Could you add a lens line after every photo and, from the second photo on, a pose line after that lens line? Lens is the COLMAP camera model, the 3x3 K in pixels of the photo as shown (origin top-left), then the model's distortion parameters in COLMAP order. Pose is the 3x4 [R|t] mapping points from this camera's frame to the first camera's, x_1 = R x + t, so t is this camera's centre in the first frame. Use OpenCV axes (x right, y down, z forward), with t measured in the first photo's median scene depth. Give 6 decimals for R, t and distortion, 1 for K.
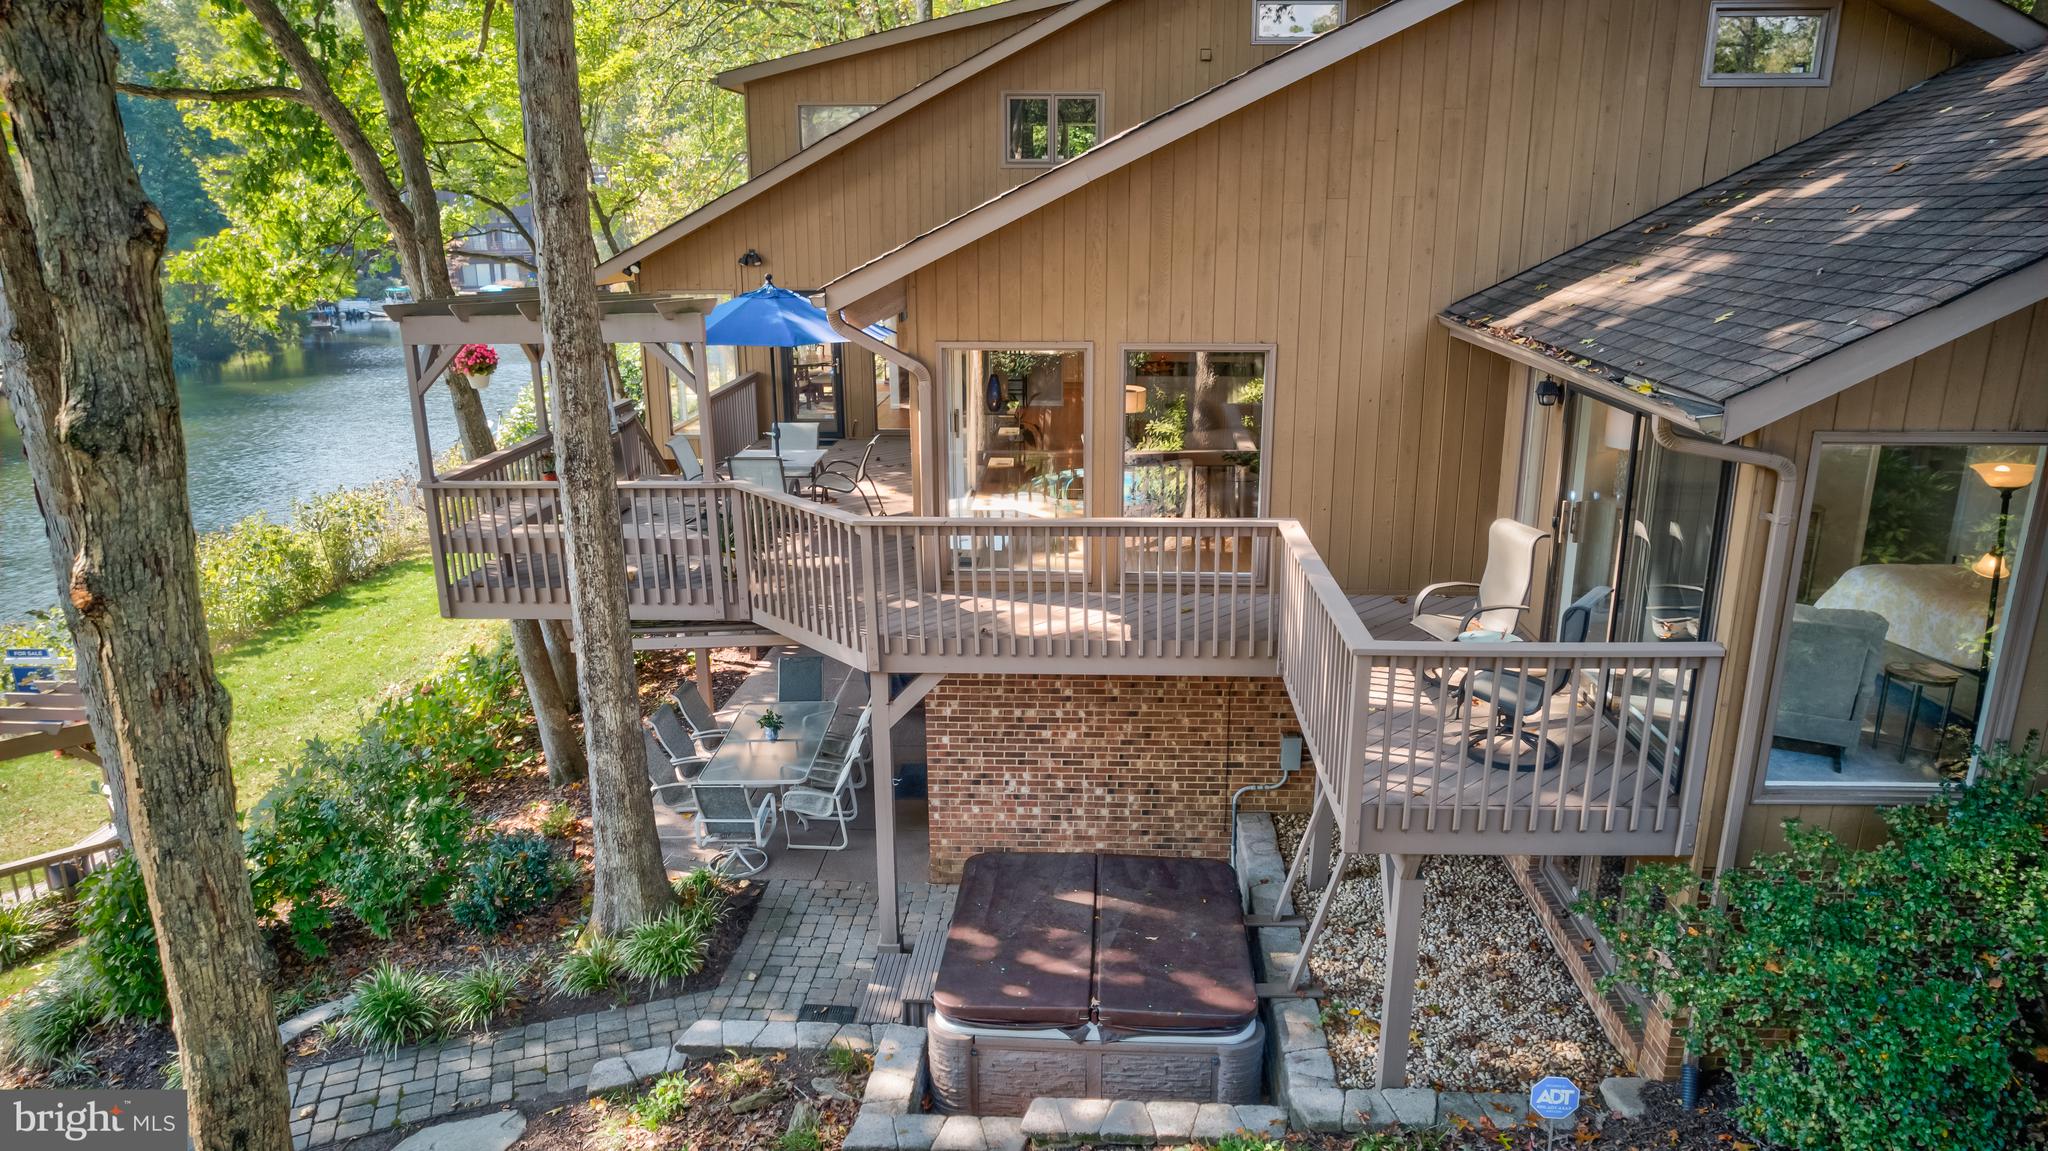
lens RADIAL K [[1313.4, 0, 1035.8], [0, 1313.4, 581.1], [0, 0, 1]] dist [-0.070725, 0.074817]
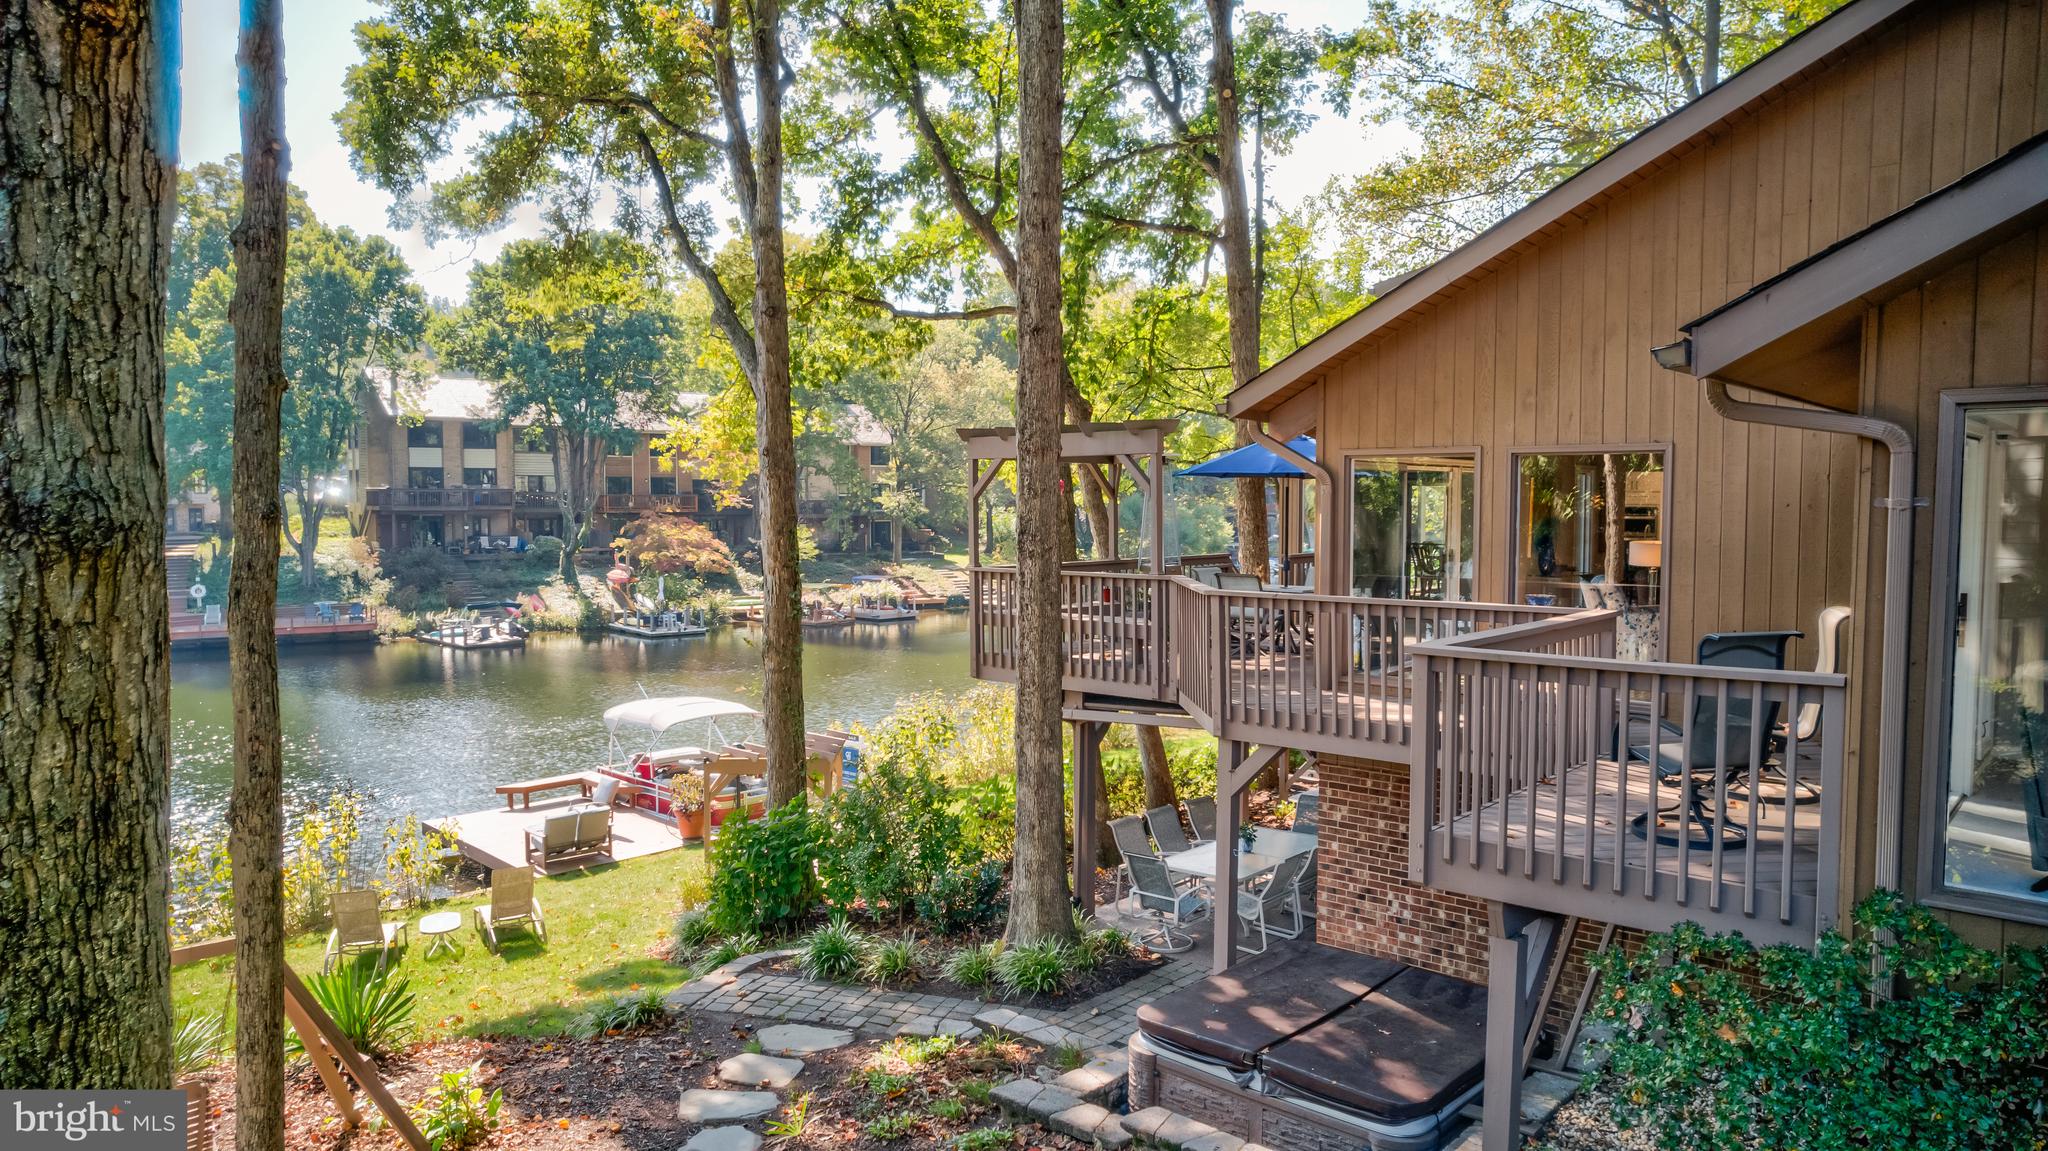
lens RADIAL K [[1309.0, 0, 1038.5], [0, 1309.0, 578.8], [0, 0, 1]] dist [-0.080133, 0.081159]
pose [[0.777385, 0.041132, -0.627679, 0.379196], [-0.180183, 0.970606, -0.159554, 0.125331], [0.602666, 0.237132, 0.761946, 0.061362]]
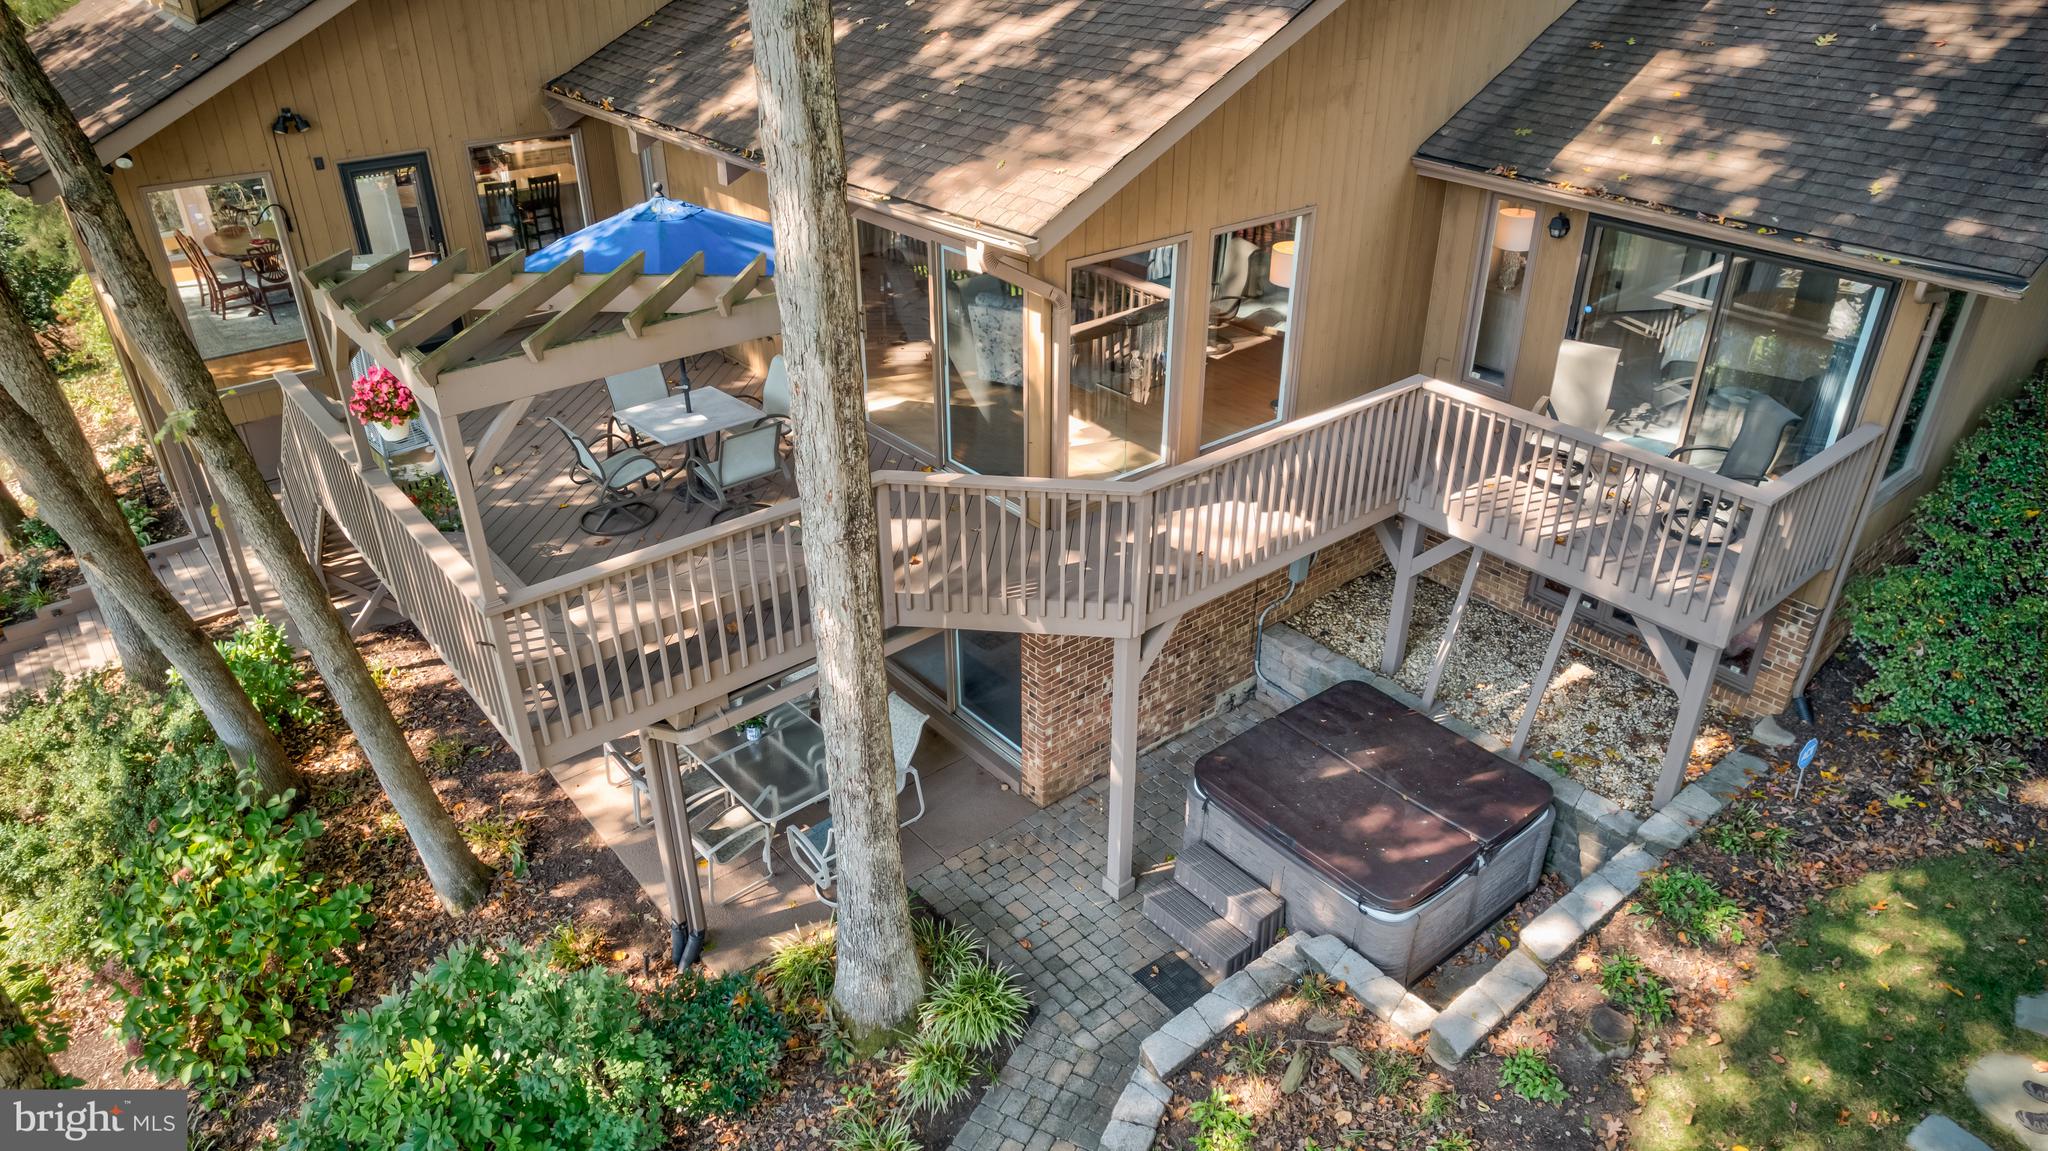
lens RADIAL K [[1313.4, 0, 1035.8], [0, 1313.4, 581.1], [0, 0, 1]] dist [-0.070725, 0.074817]
pose [[0.732906, -0.330662, 0.594568, -0.644408], [0.183570, 0.937642, 0.295178, -0.229726], [-0.655096, -0.107193, 0.747903, 0.311721]]
